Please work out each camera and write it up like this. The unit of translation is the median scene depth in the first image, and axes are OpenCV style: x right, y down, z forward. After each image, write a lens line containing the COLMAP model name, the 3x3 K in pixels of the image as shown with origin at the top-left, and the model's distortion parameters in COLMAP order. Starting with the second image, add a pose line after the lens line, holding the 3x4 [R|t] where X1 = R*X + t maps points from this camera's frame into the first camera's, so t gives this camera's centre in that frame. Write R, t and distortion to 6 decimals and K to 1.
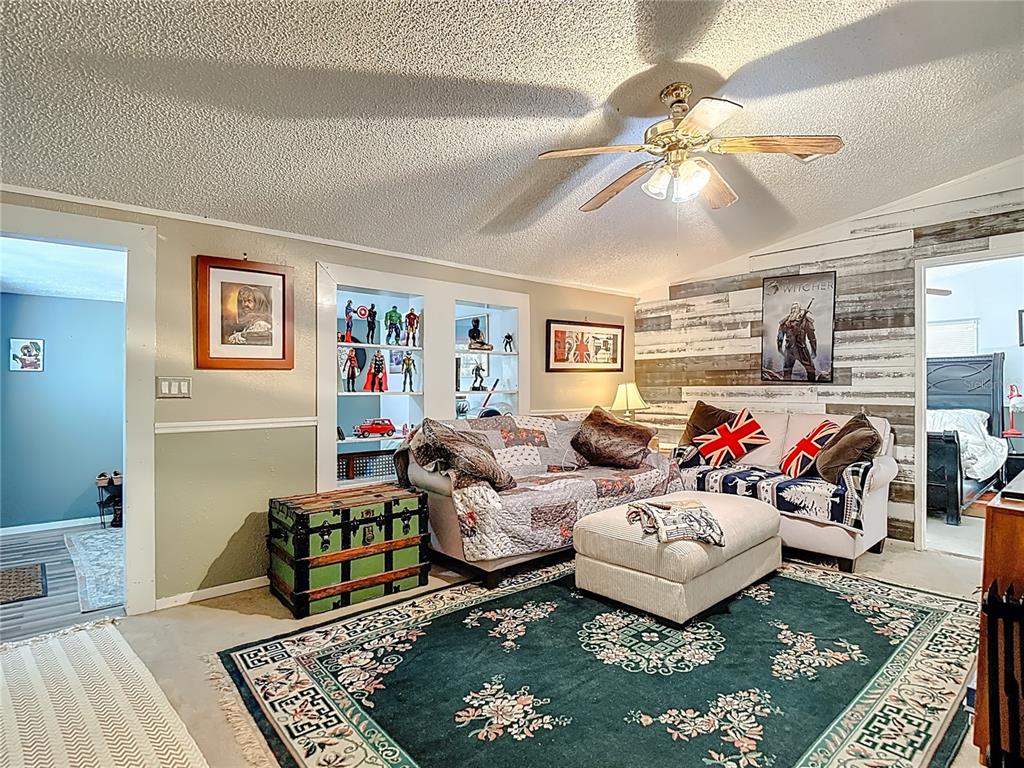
lens RADIAL K [[547.4, 0, 512.0], [0, 547.4, 384.0], [0, 0, 1]] dist [0.027202, -0.051070]
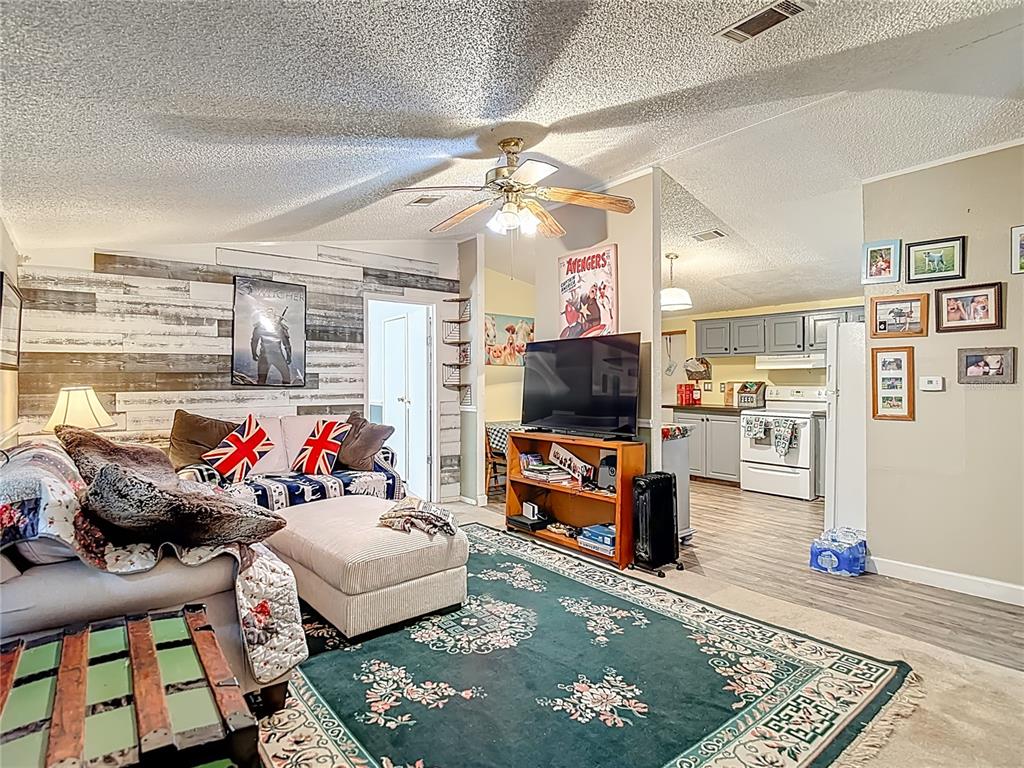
lens RADIAL K [[556.0, 0, 516.9], [0, 556.0, 387.3], [0, 0, 1]] dist [0.019282, -0.036790]
pose [[0.044218, -0.004005, 0.999014, -0.534026], [0.005690, 0.999977, 0.003757, -0.003233], [-0.999006, 0.005519, 0.044239, 0.545644]]
